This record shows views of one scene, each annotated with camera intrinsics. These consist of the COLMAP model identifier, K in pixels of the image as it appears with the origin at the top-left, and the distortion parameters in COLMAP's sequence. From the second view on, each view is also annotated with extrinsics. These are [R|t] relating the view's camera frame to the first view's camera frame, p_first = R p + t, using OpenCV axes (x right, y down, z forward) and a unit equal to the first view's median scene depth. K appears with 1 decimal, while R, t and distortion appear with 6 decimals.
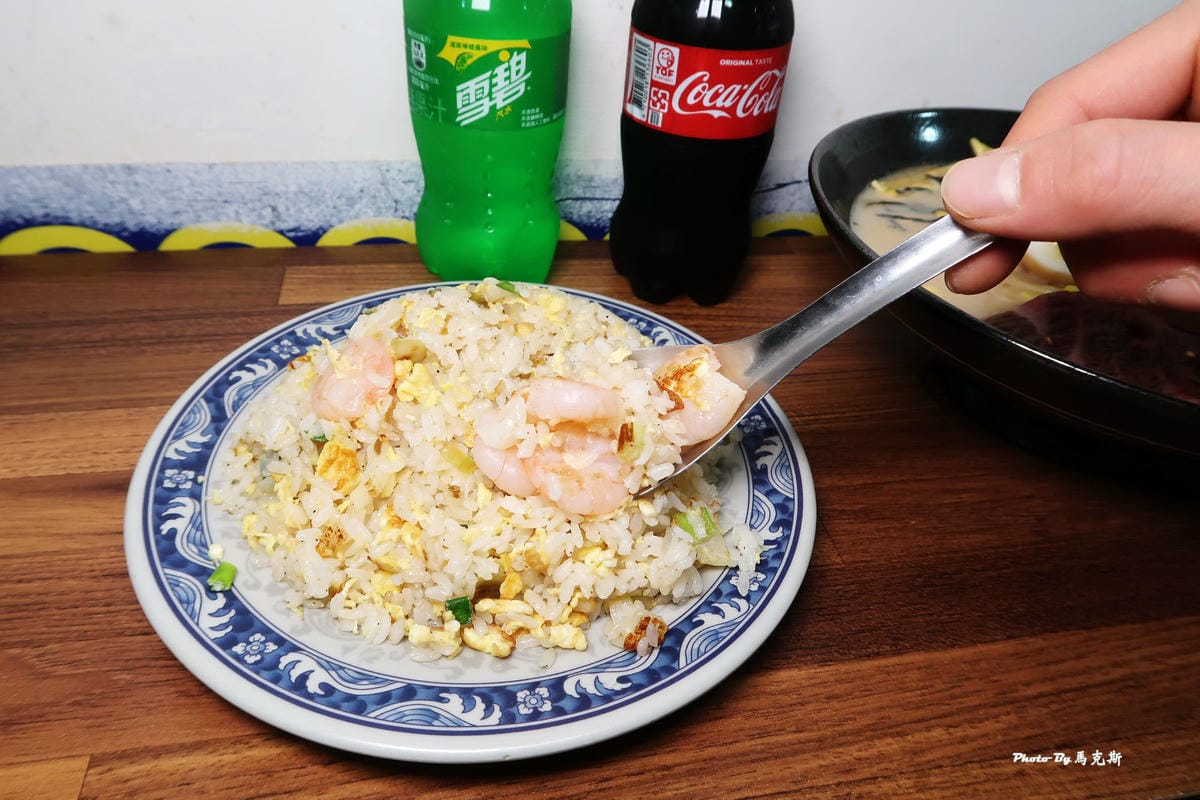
lens RADIAL K [[824.3, 0, 600.0], [0, 824.3, 400.0], [0, 0, 1]] dist [-0.036961, 0.014869]
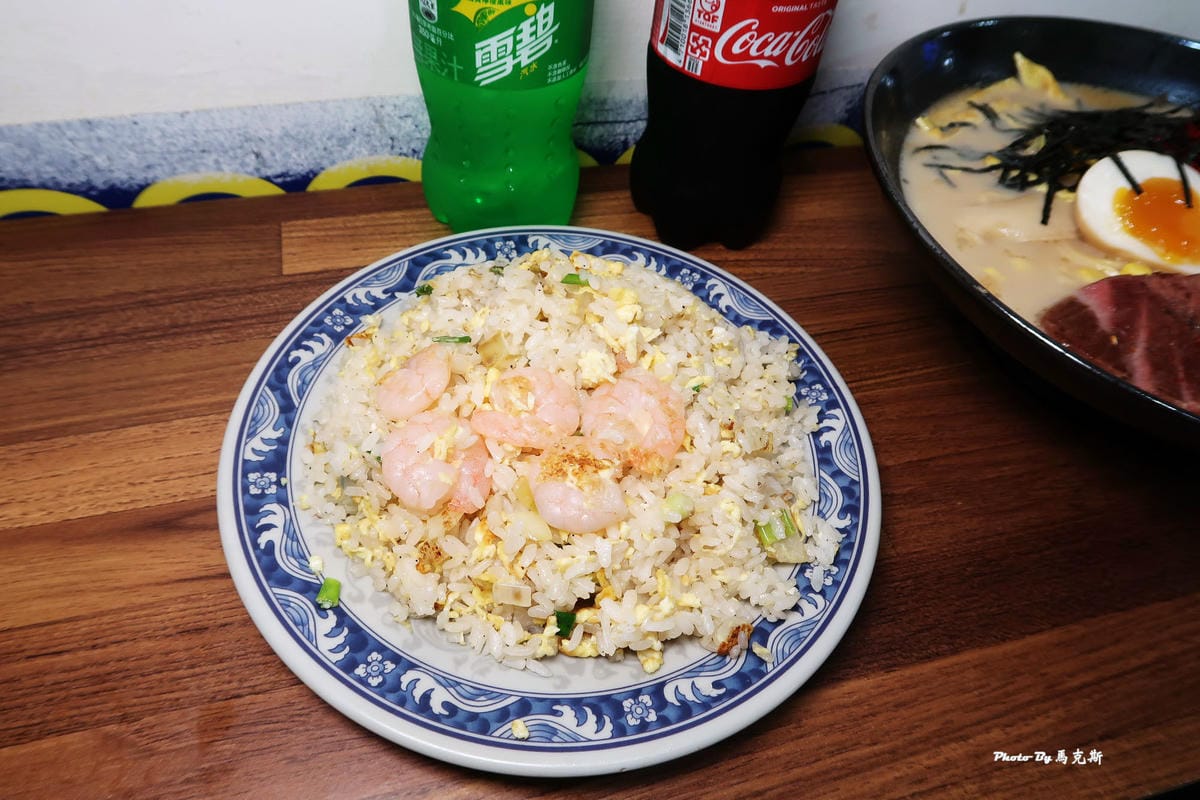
lens RADIAL K [[824.3, 0, 600.0], [0, 824.3, 400.0], [0, 0, 1]] dist [-0.036961, 0.014869]
pose [[0.997344, -0.048162, 0.054642, -0.105149], [0.034442, 0.972854, 0.228843, -0.202118], [-0.064181, -0.226353, 0.971929, 0.051716]]
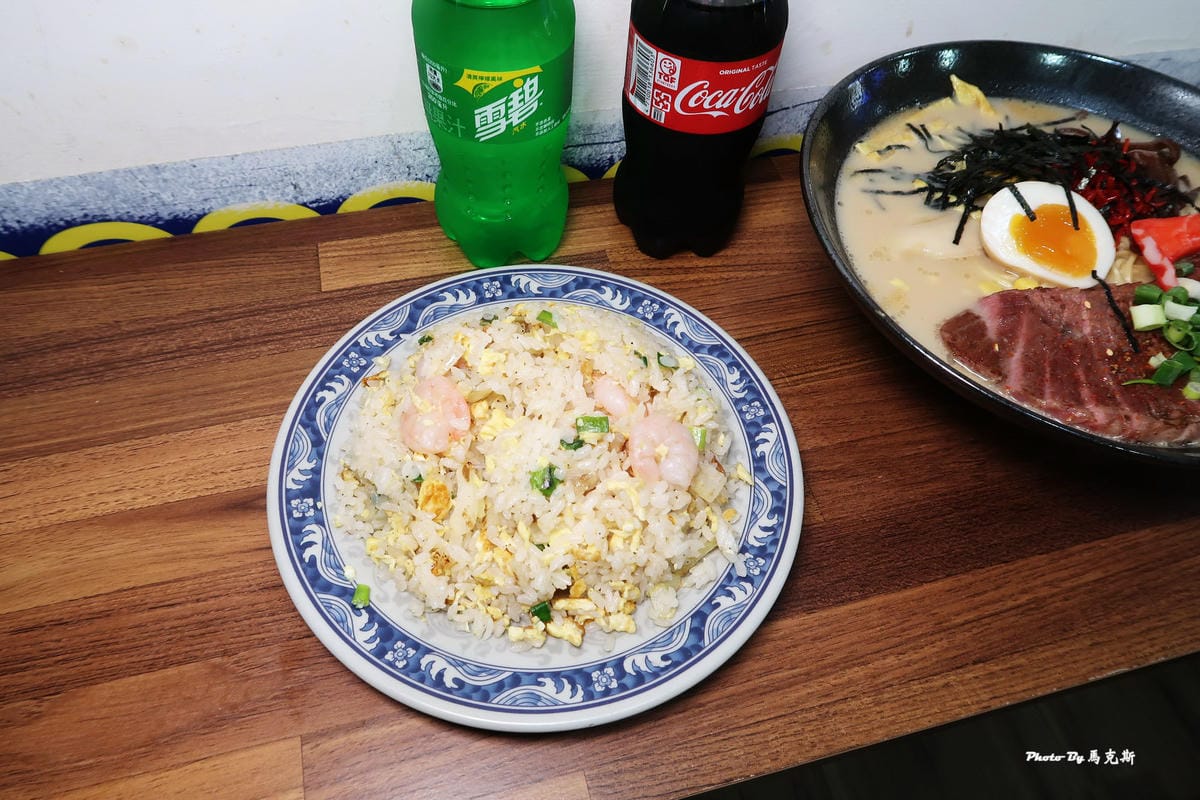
lens RADIAL K [[824.3, 0, 600.0], [0, 824.3, 400.0], [0, 0, 1]] dist [-0.036961, 0.014869]
pose [[0.997434, -0.067709, 0.023259, -0.060570], [0.057876, 0.953825, 0.294734, -0.318735], [-0.042141, -0.292631, 0.955296, -0.134083]]
